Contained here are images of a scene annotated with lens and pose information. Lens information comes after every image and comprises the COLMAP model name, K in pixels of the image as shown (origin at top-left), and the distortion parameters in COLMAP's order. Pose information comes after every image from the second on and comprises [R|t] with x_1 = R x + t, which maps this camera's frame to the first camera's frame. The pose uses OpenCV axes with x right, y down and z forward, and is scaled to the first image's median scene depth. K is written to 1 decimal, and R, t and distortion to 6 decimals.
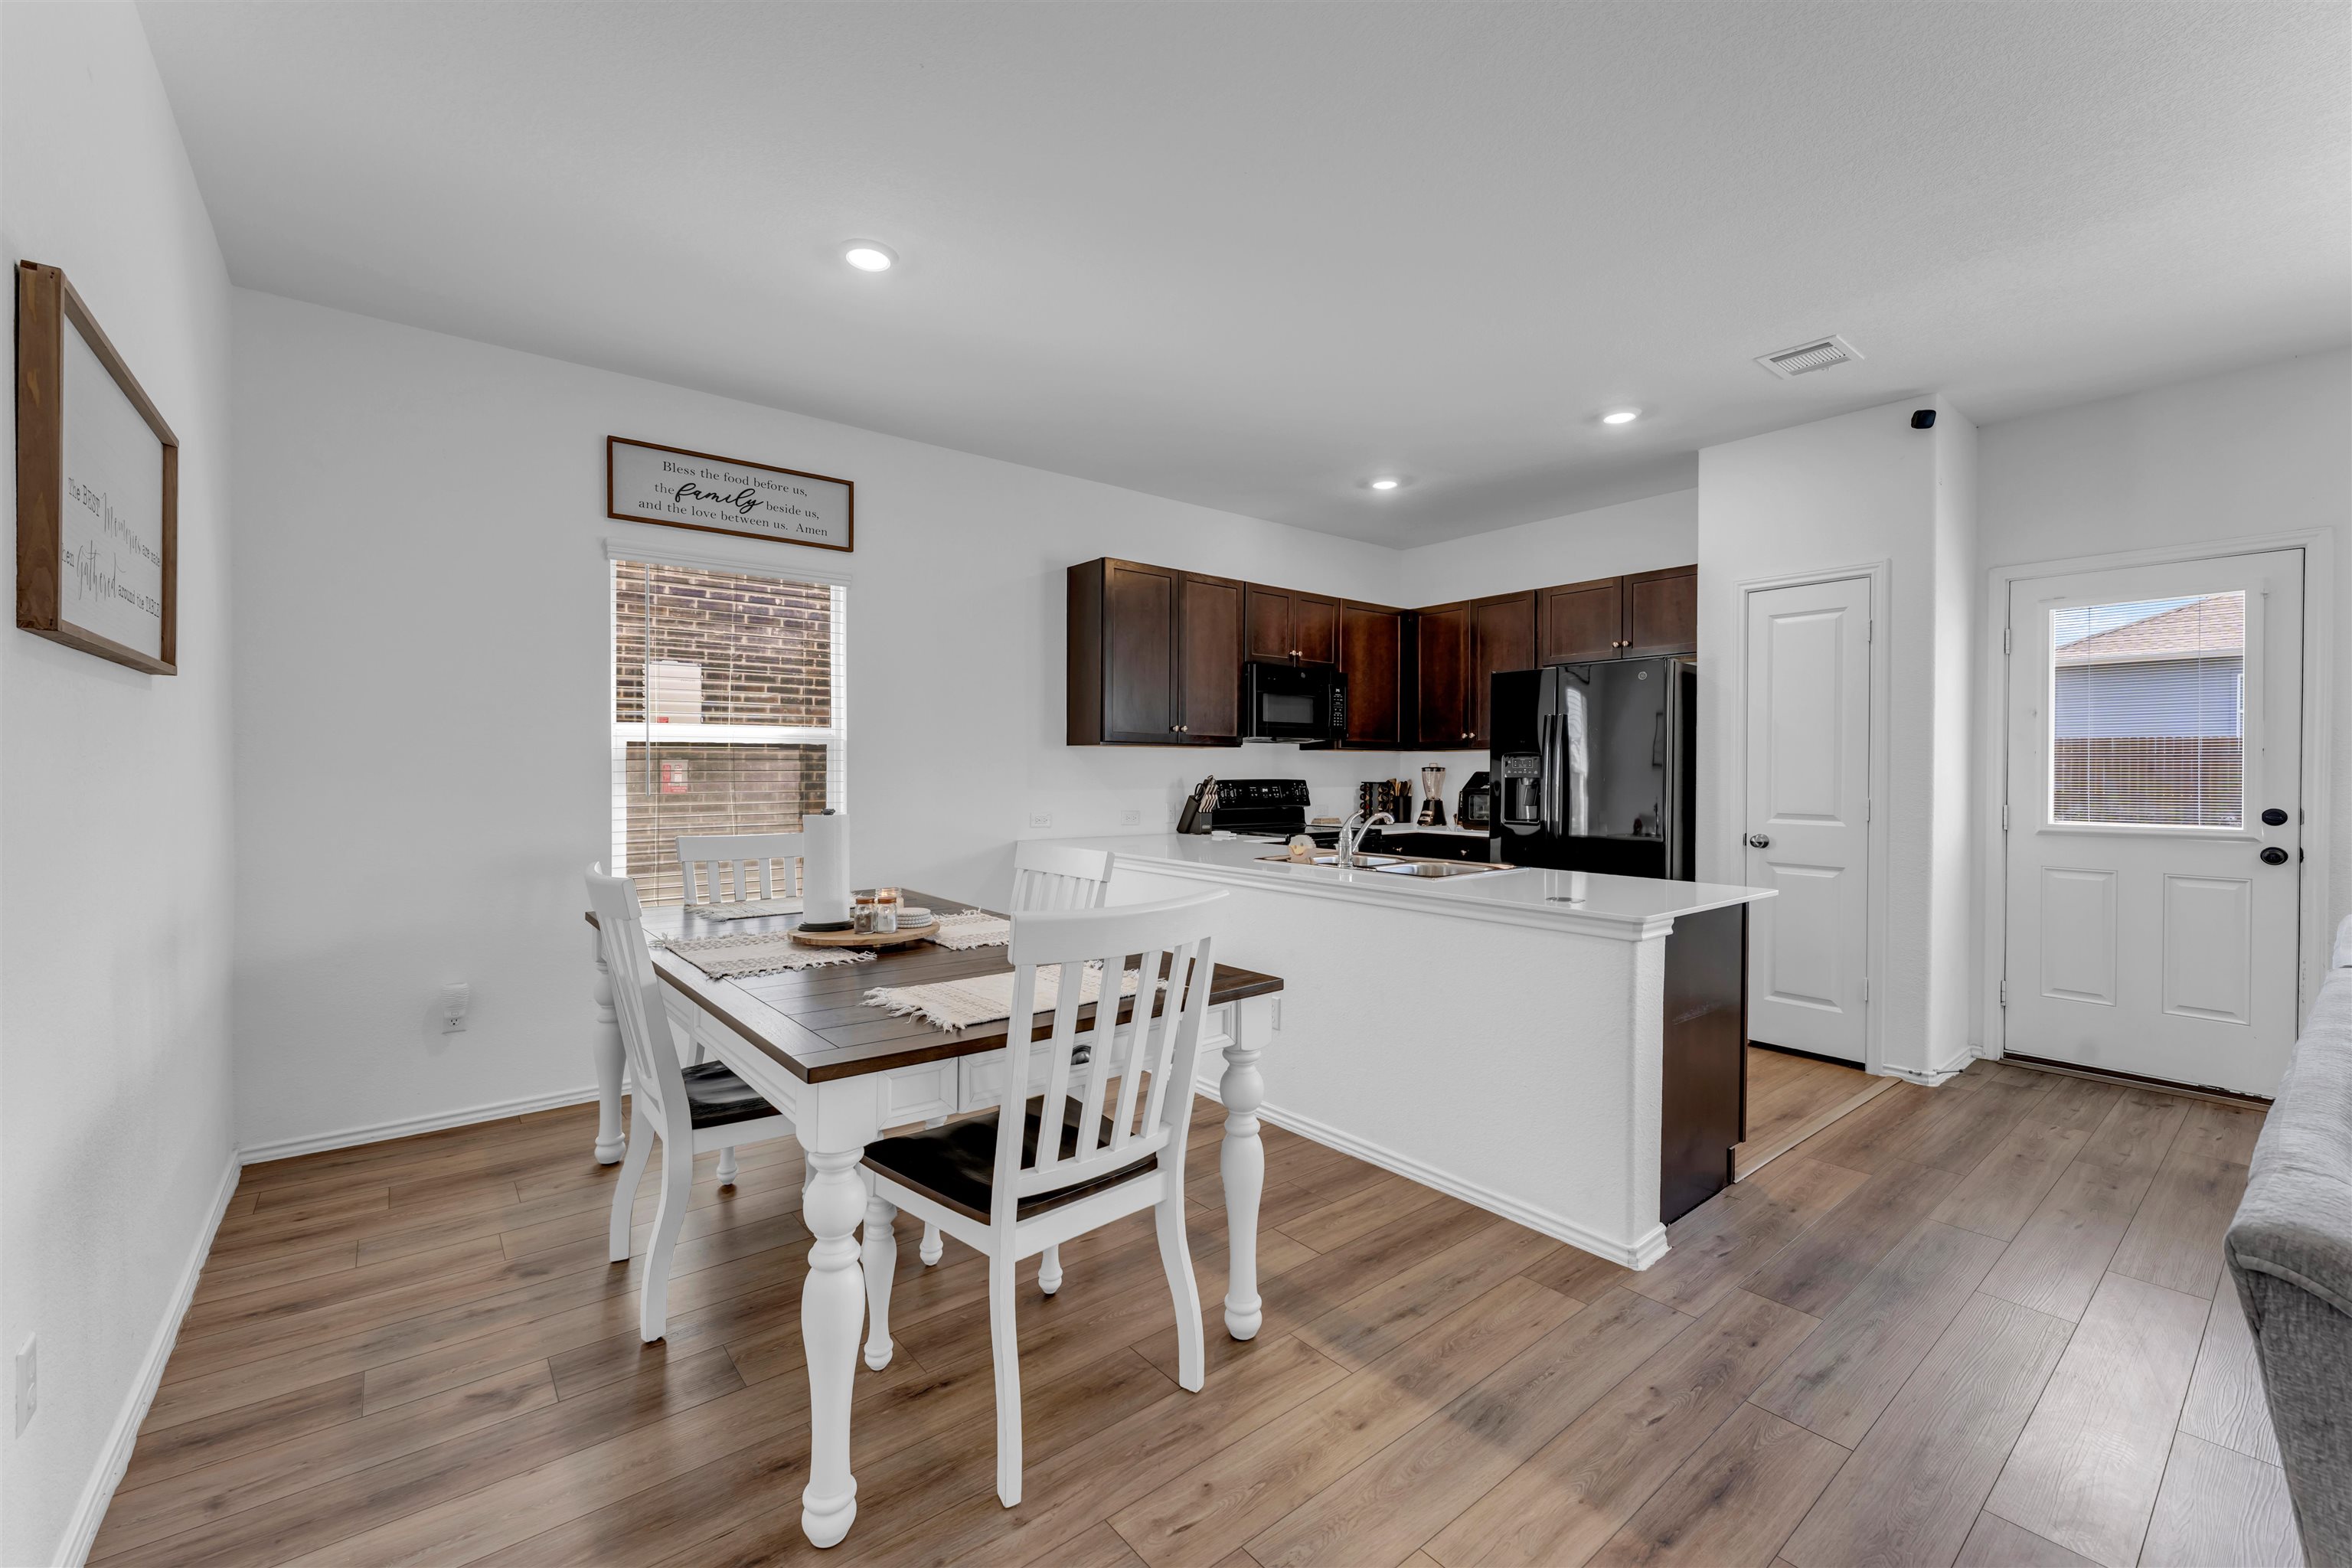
lens RADIAL K [[953.9, 0, 1148.5], [0, 953.9, 775.6], [0, 0, 1]] dist [0.002095, -0.002129]
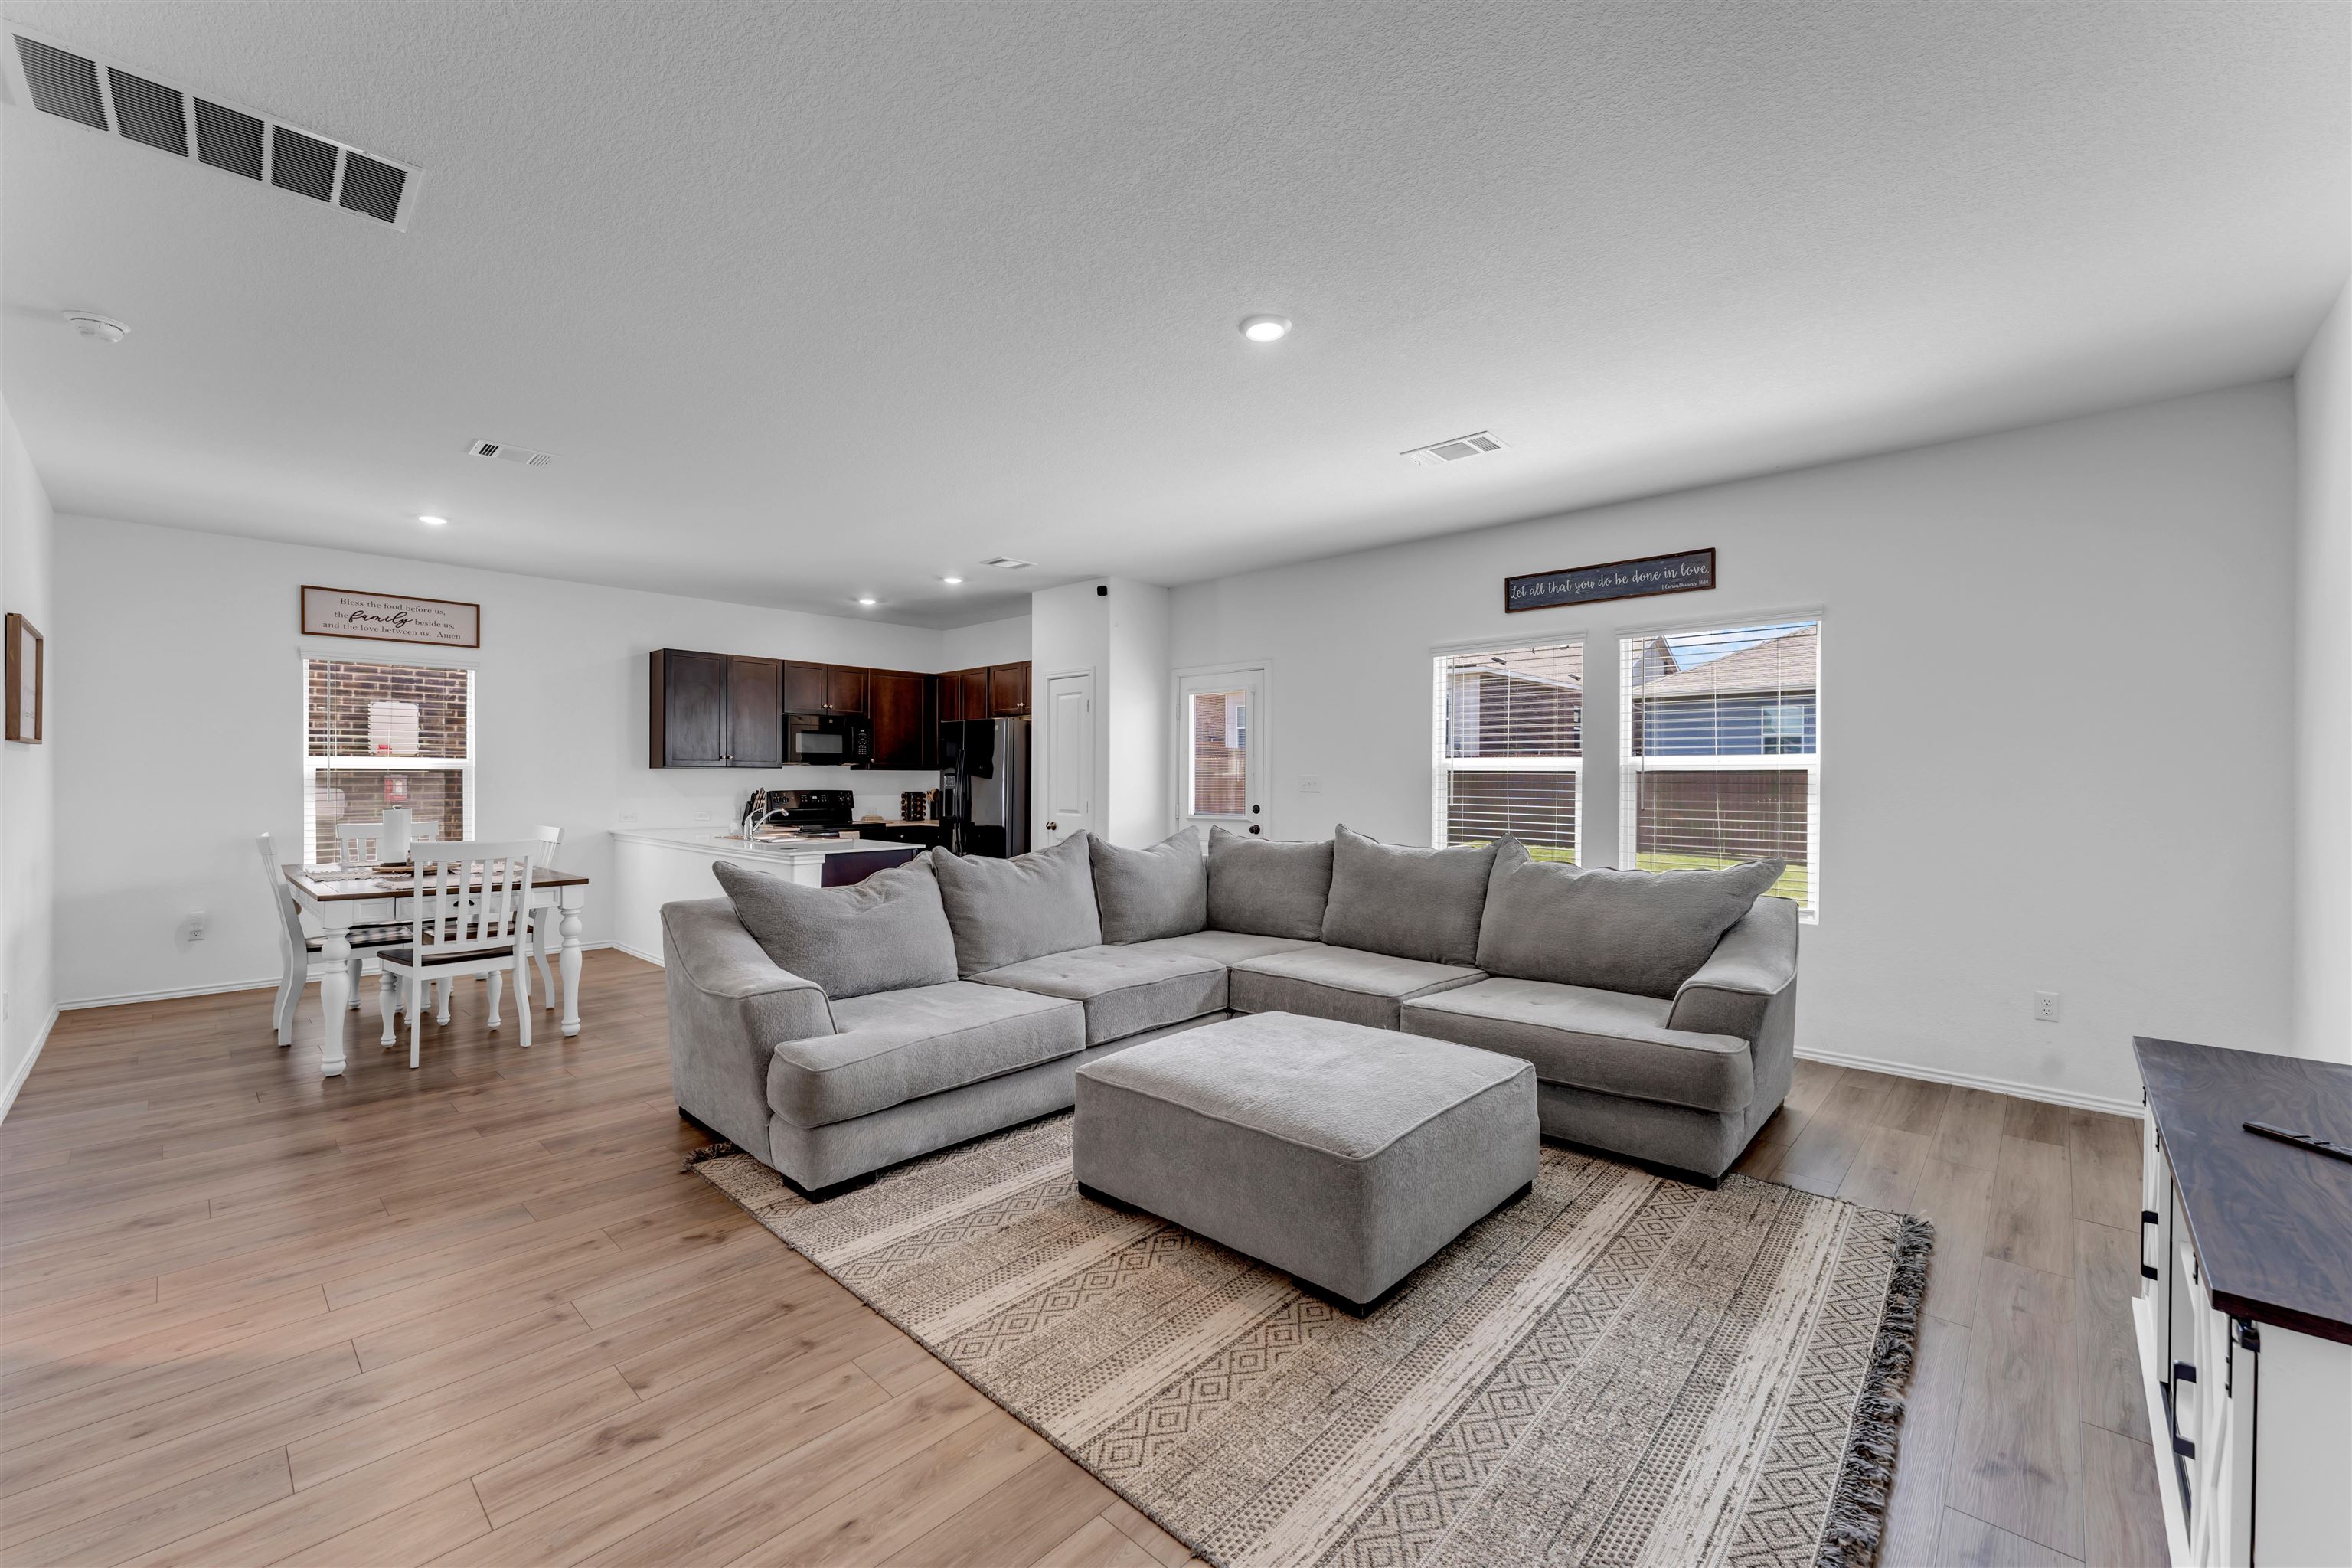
lens RADIAL K [[953.9, 0, 1137.9], [0, 953.9, 780.4], [0, 0, 1]] dist [0.002095, -0.002129]
pose [[0.992237, -0.001031, 0.124357, 0.614760], [0.001550, 0.999990, -0.004075, -0.006019], [-0.124352, 0.004236, 0.992229, -0.757925]]
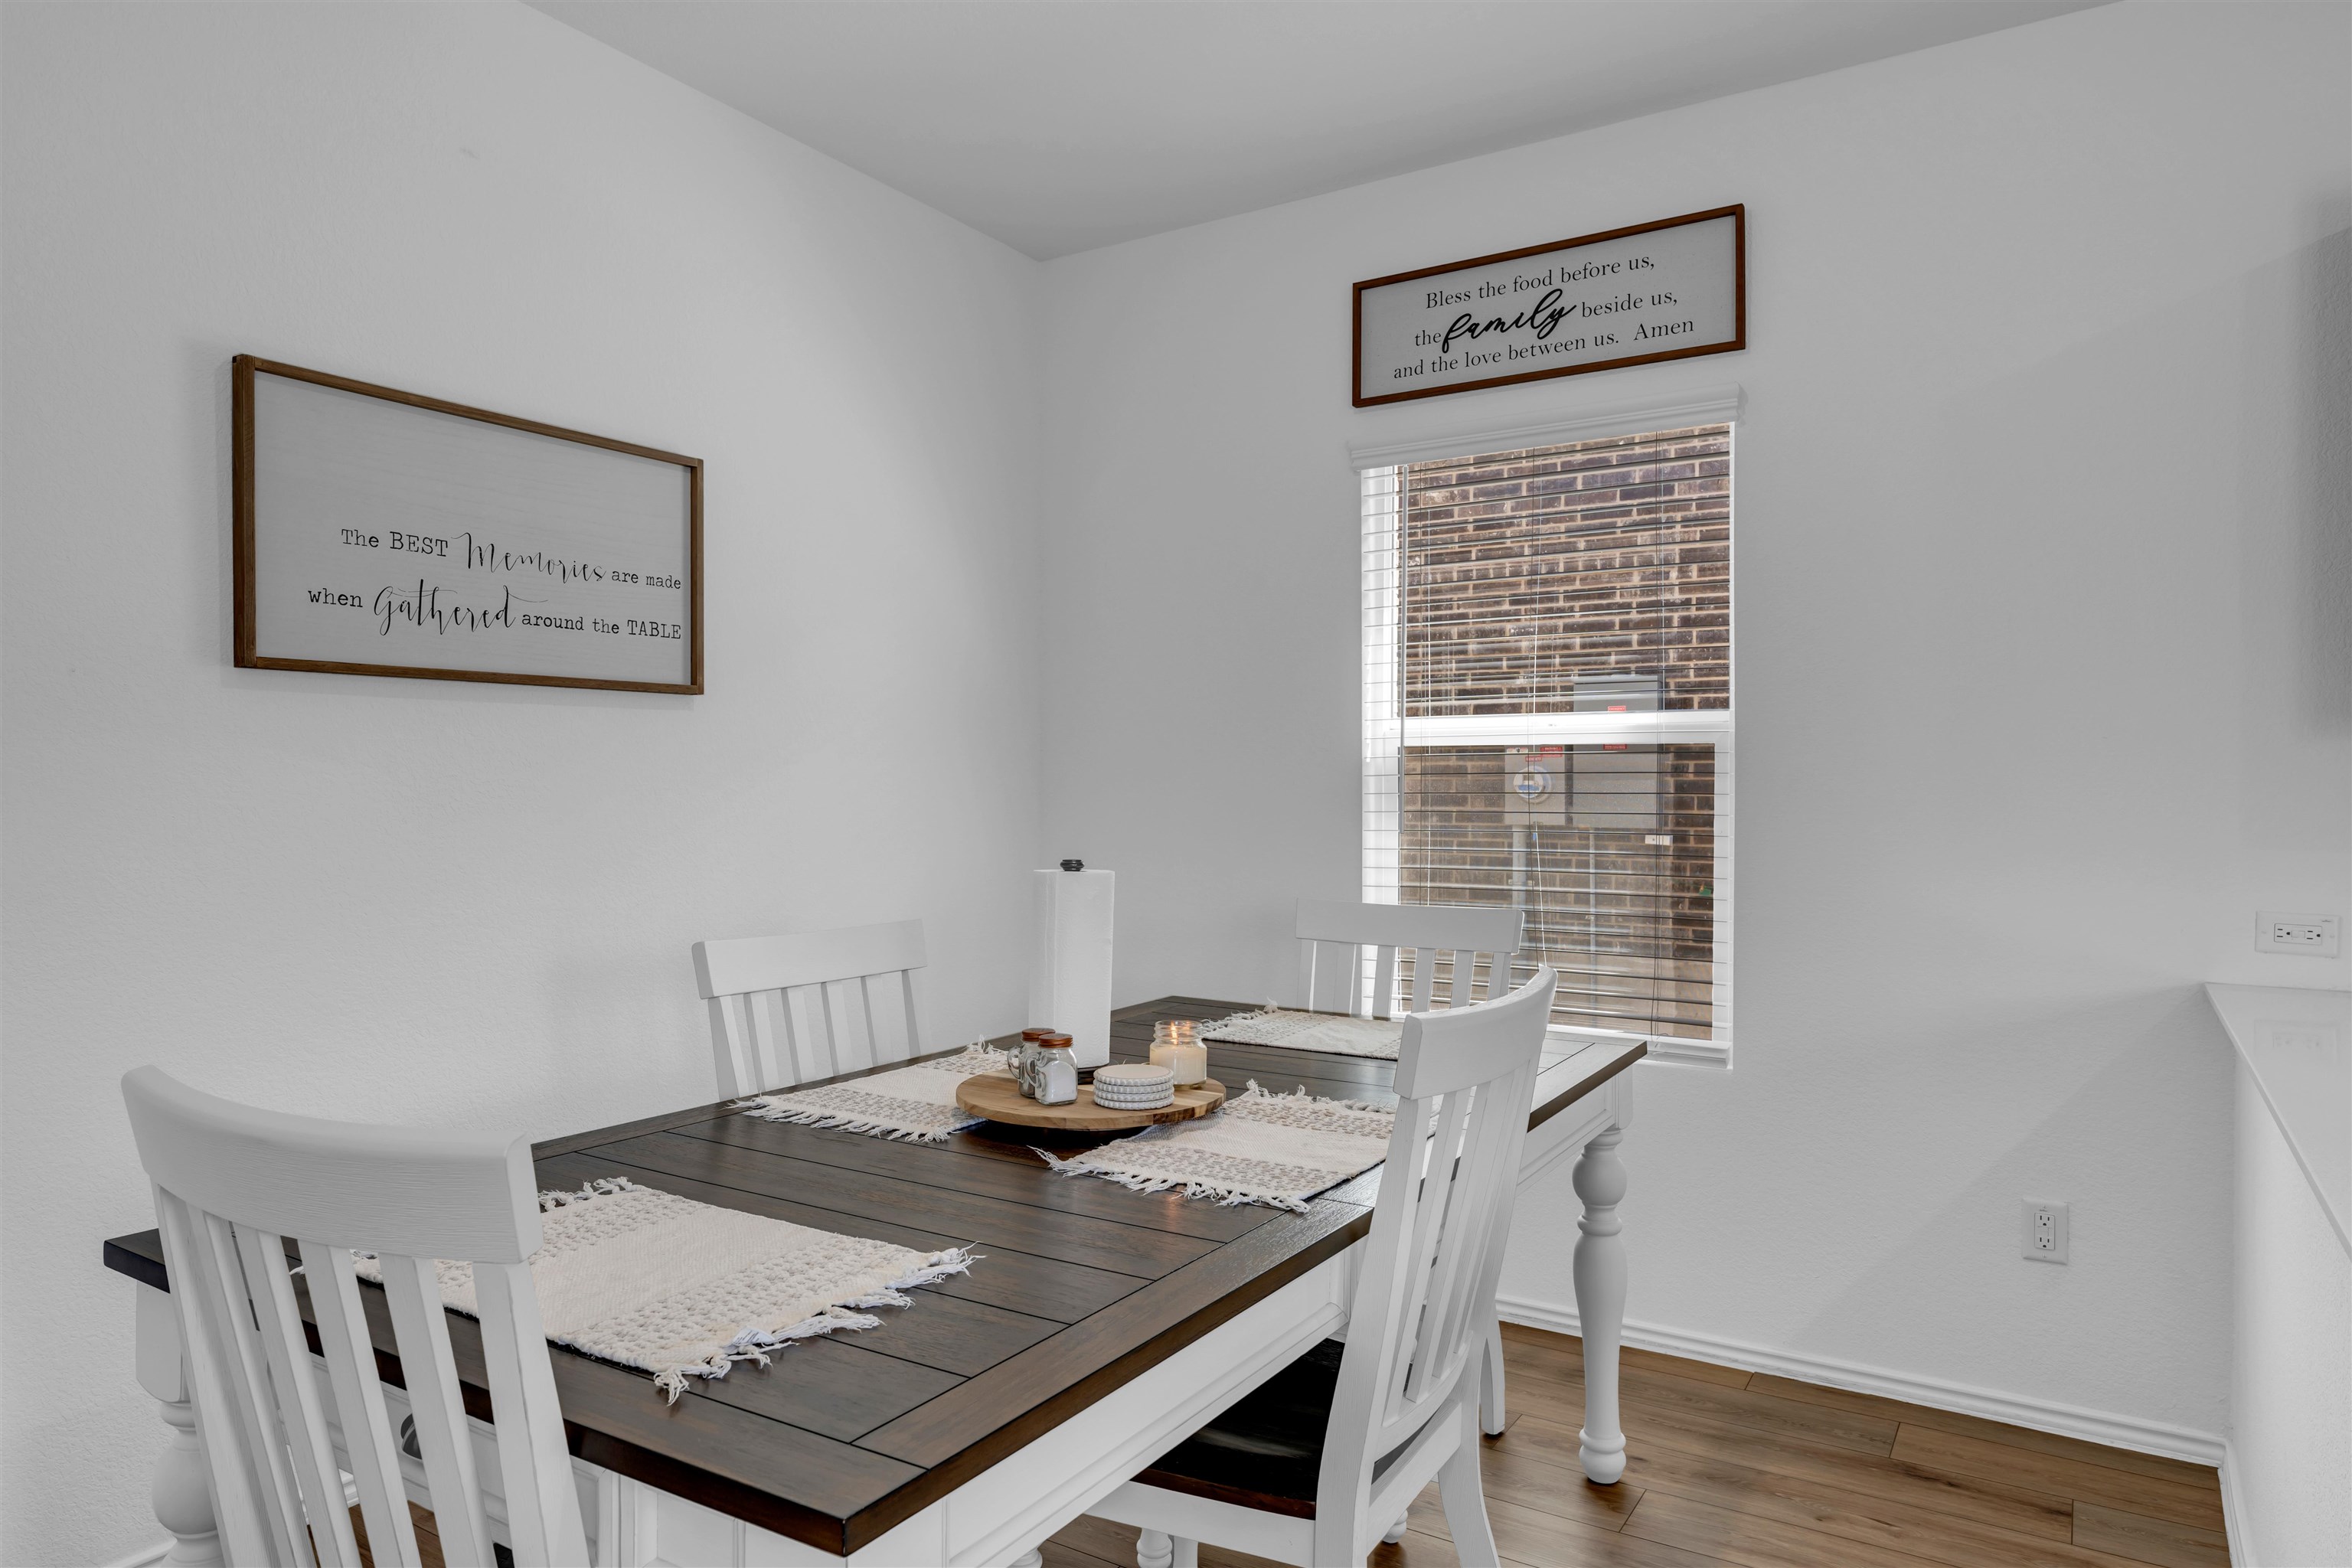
lens RADIAL K [[1524.1, 0, 1159.2], [0, 1524.1, 793.4], [0, 0, 1]] dist [-0.004769, 0.002249]
pose [[0.309727, 0.001960, -0.950824, 0.357072], [-0.006251, 0.999980, 0.000025, -0.004086], [0.950805, 0.005935, 0.309733, 0.500982]]
